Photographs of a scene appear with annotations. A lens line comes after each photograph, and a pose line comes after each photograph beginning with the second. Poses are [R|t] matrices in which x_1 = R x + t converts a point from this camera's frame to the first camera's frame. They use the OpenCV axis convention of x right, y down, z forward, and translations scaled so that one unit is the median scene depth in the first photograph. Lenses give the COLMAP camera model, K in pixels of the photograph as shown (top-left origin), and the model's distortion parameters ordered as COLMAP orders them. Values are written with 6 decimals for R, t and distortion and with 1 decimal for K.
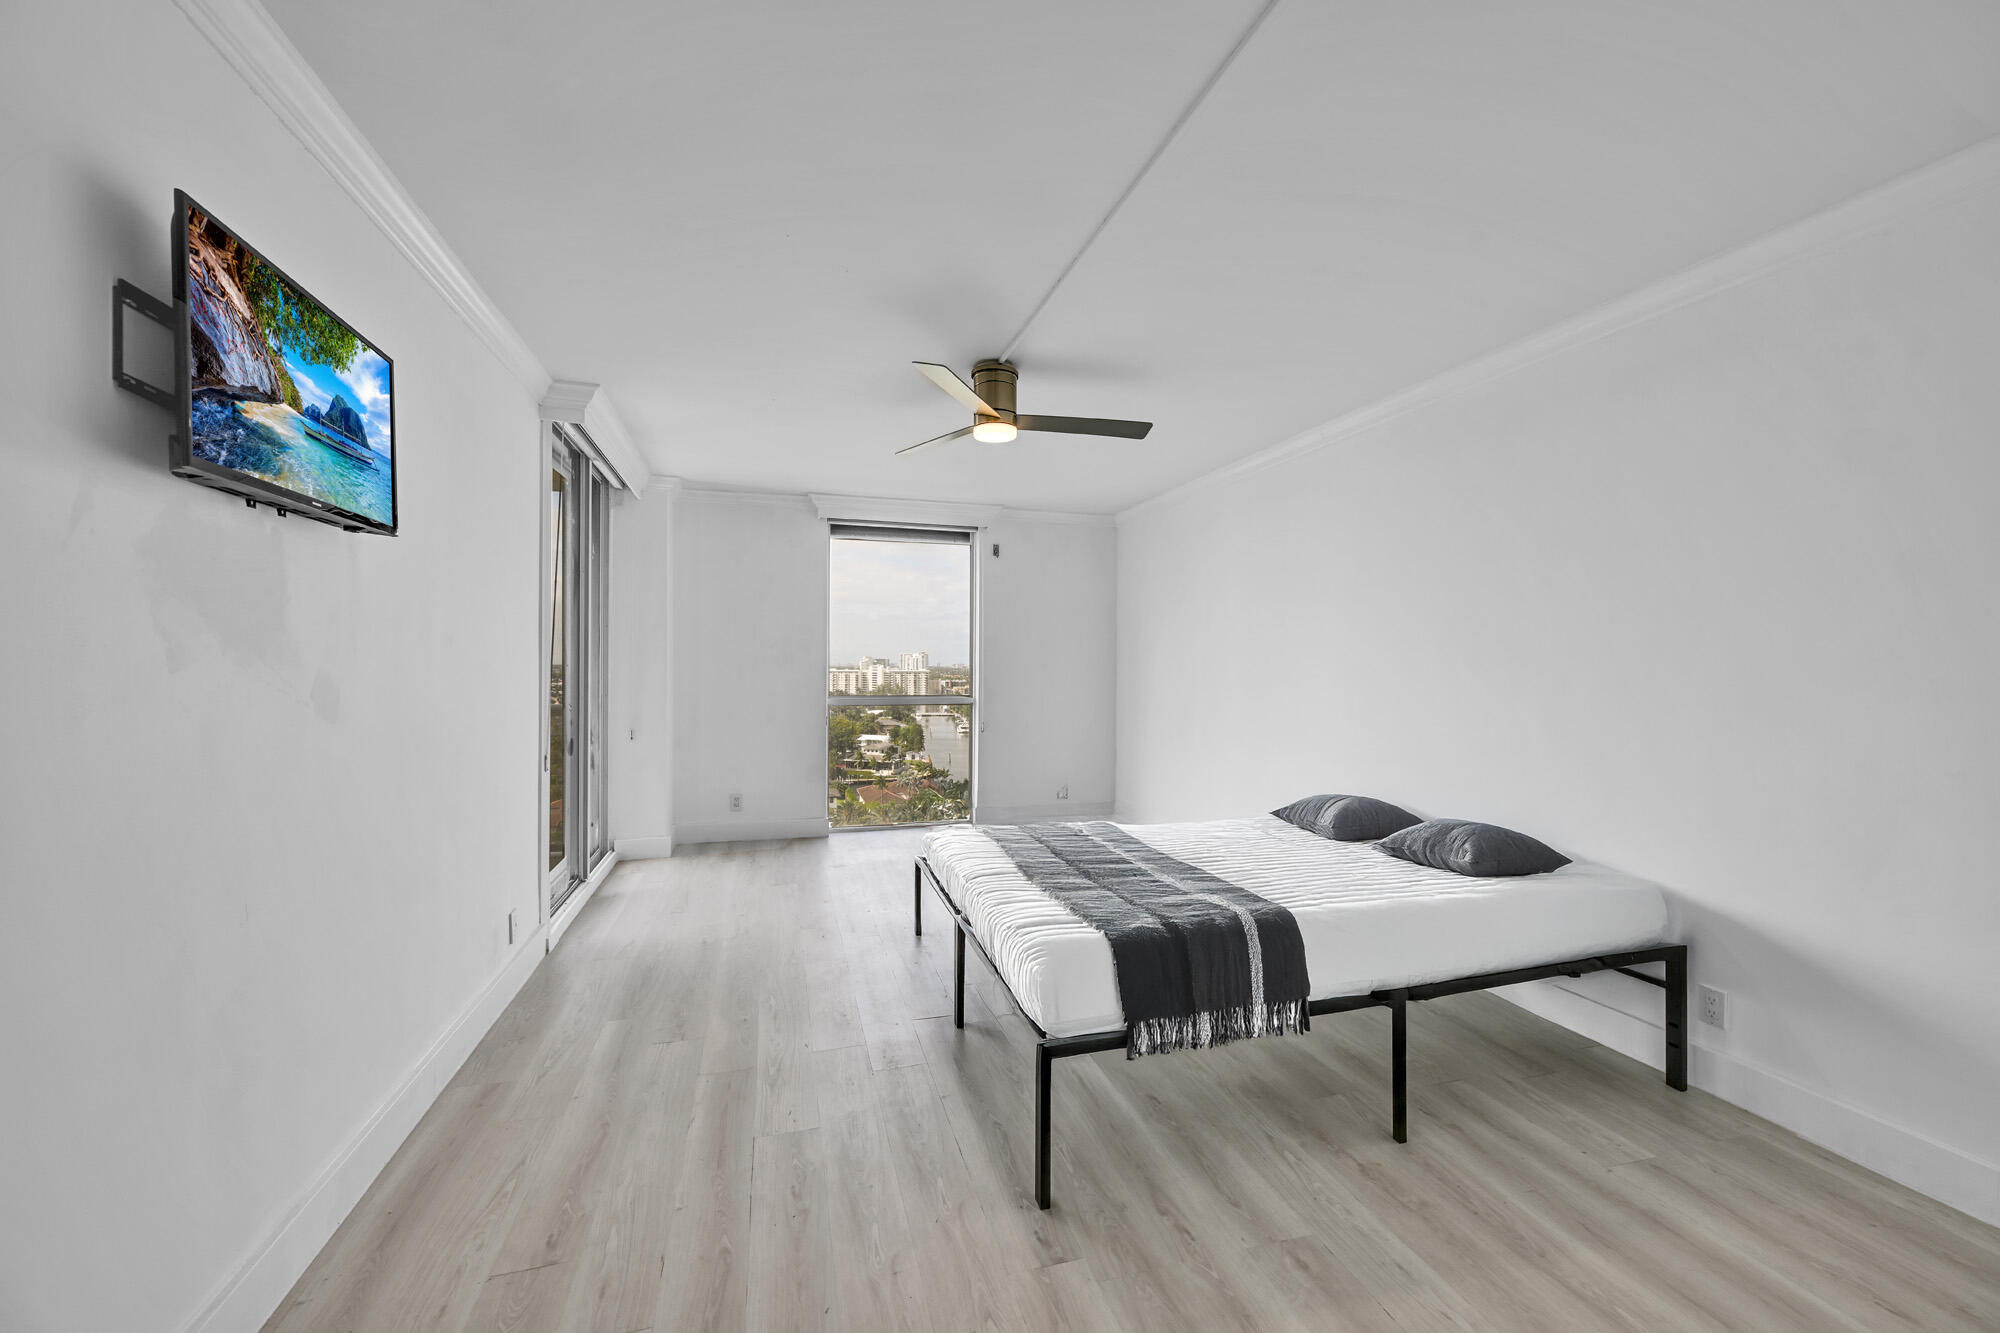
lens RADIAL K [[788.8, 0, 997.3], [0, 788.8, 664.7], [0, 0, 1]] dist [-0.001973, 0.000992]
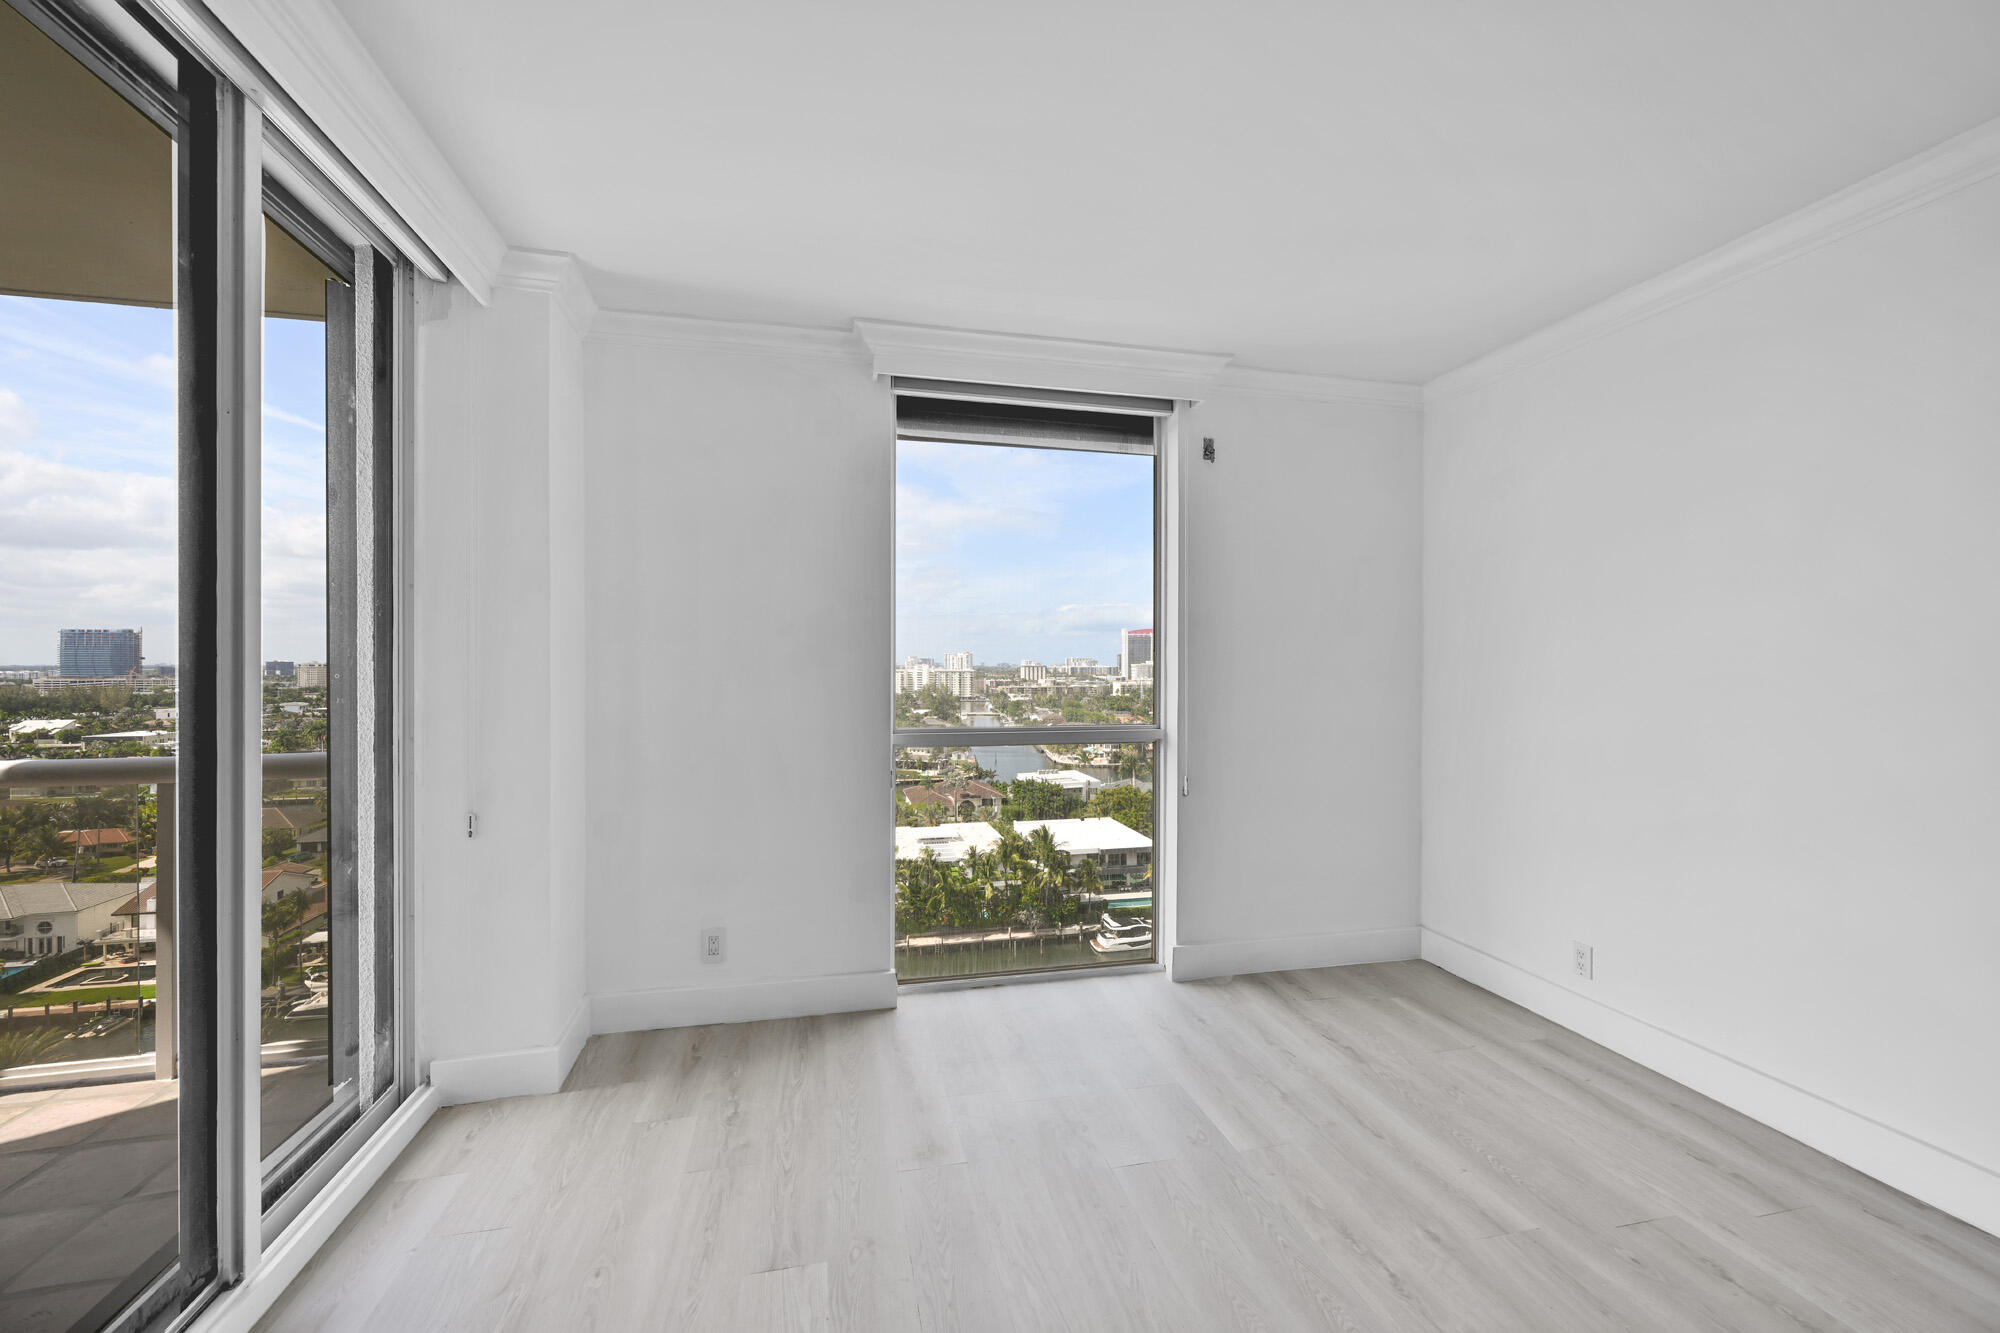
lens RADIAL K [[788.8, 0, 988.4], [0, 788.8, 664.7], [0, 0, 1]] dist [-0.001973, 0.000992]
pose [[0.997733, -0.002649, -0.067245, -0.112186], [0.002702, 0.999996, 0.000700, -0.002999], [0.067243, -0.000880, 0.997736, 0.467314]]
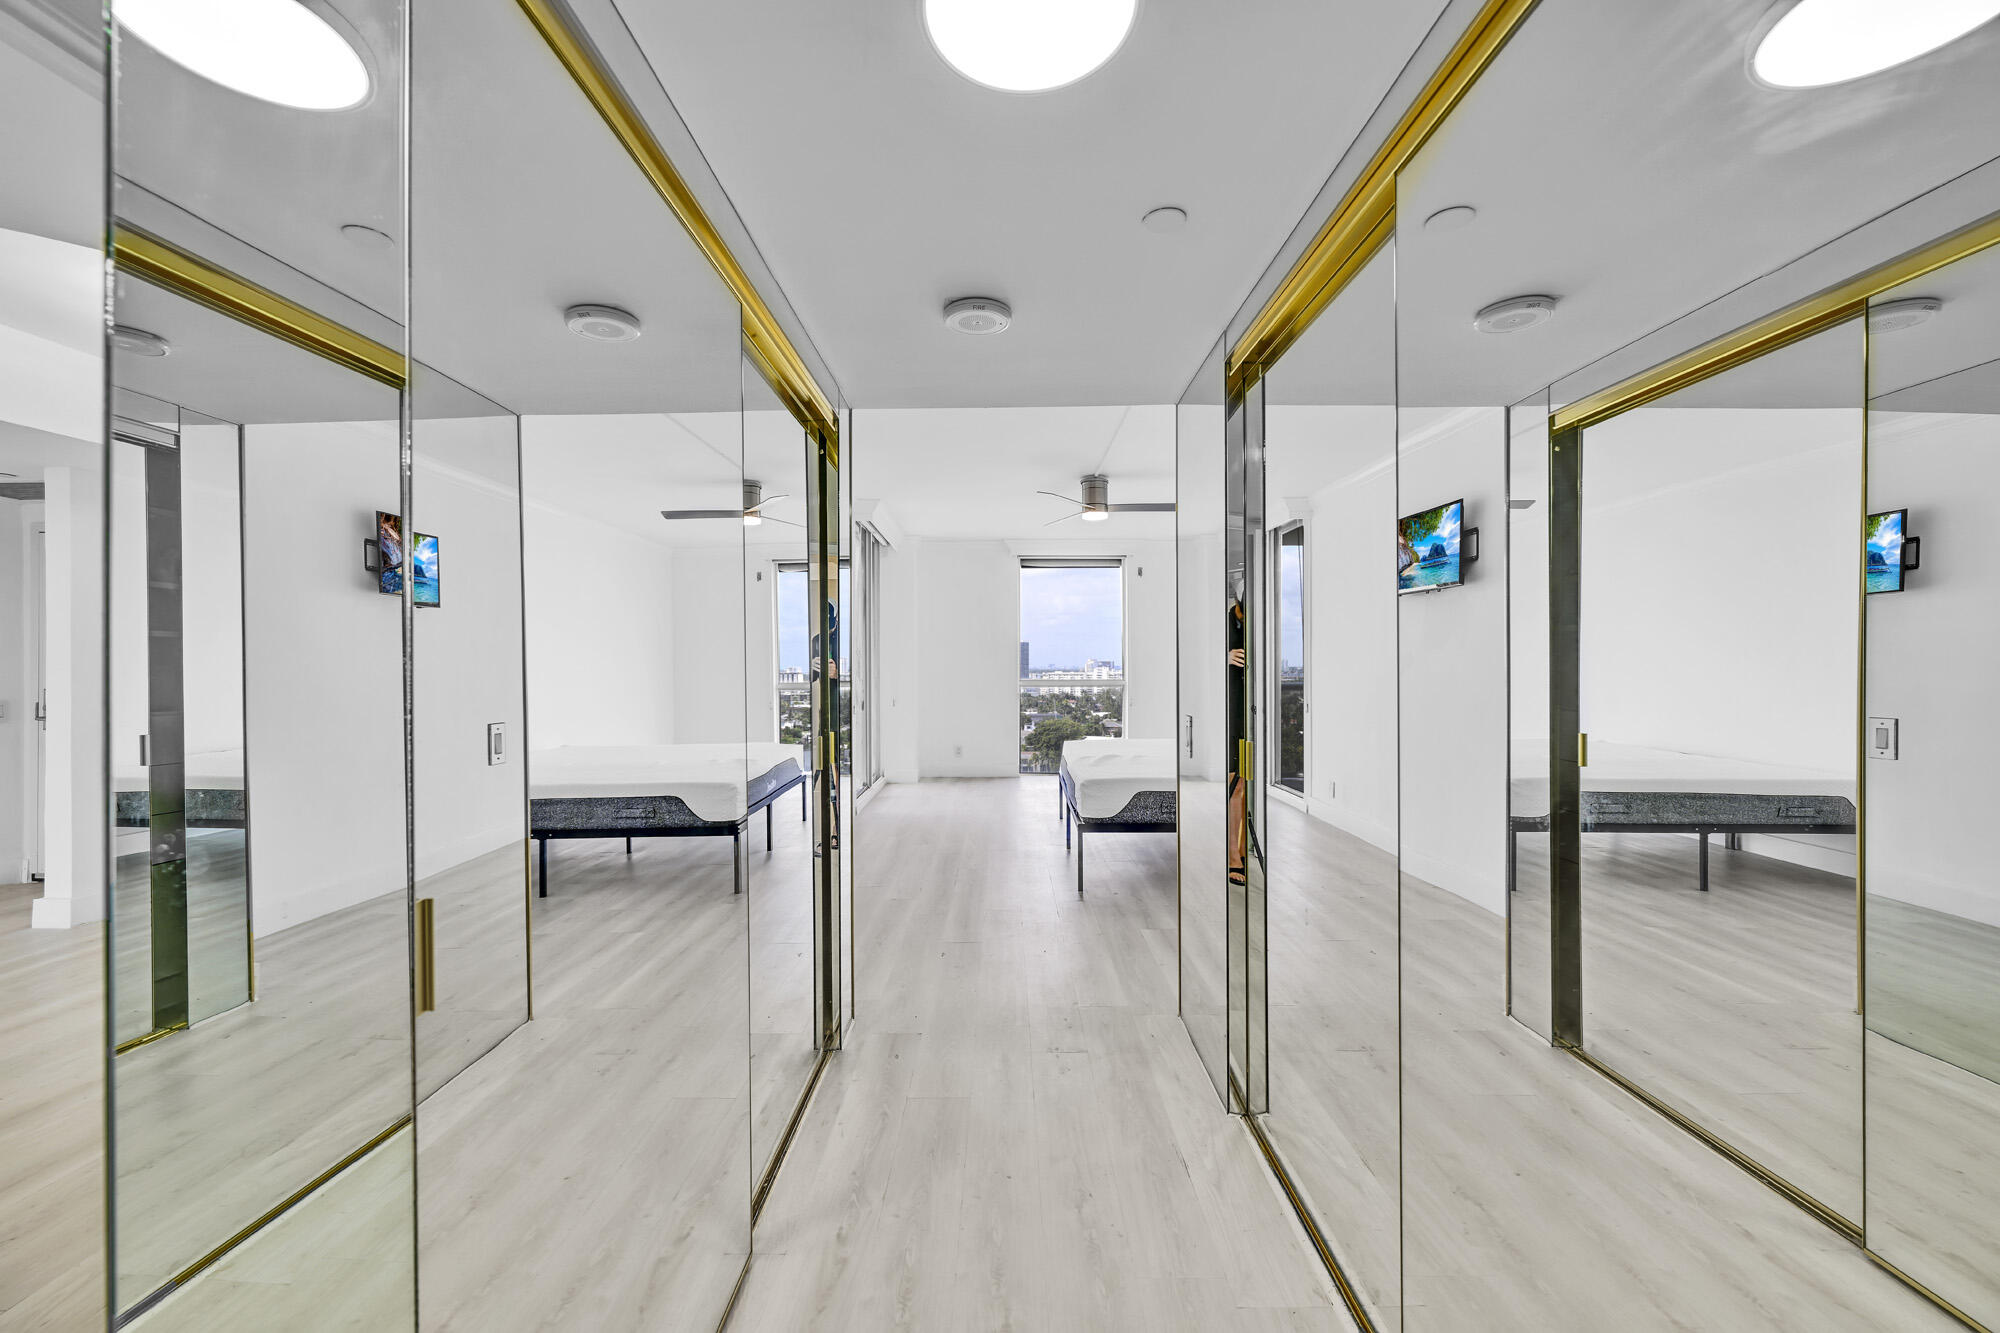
lens RADIAL K [[788.8, 0, 1002.5], [0, 788.8, 671.3], [0, 0, 1]] dist [-0.001973, 0.000992]
pose [[0.961934, -0.004618, -0.273243, 0.139336], [0.006078, 0.999971, 0.004496, 0.017183], [0.273214, -0.005986, 0.961935, -0.364529]]
